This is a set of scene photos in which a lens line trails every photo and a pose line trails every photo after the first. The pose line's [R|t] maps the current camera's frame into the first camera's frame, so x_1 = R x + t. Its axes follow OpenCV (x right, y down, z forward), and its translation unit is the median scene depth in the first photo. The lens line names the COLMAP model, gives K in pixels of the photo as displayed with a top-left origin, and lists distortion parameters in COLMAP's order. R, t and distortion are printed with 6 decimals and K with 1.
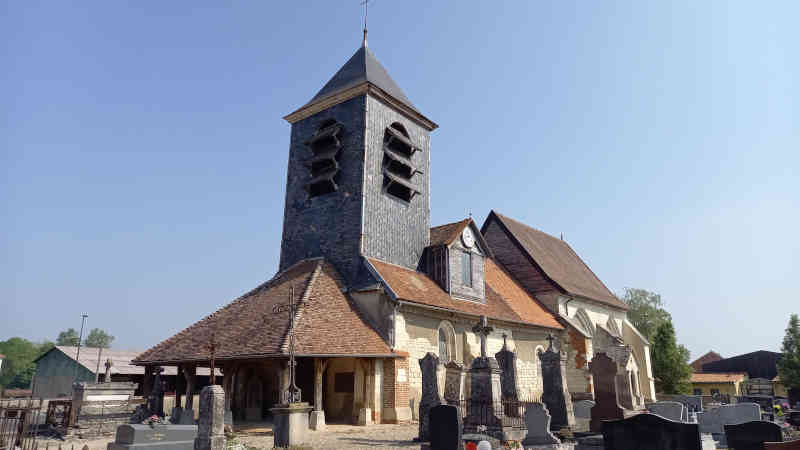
lens RADIAL K [[560.6, 0, 400.0], [0, 560.6, 225.0], [0, 0, 1]] dist [0.041412, -0.003845]
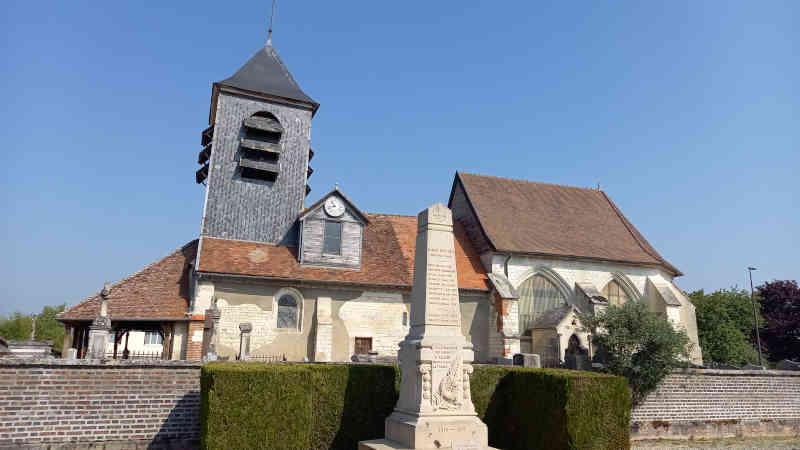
lens RADIAL K [[560.6, 0, 400.0], [0, 560.6, 225.0], [0, 0, 1]] dist [0.041412, -0.003845]
pose [[0.859465, -0.100931, -0.501131, 0.773963], [0.122210, 0.992457, 0.009709, 0.062498], [0.496371, -0.069588, 0.865317, 0.166327]]
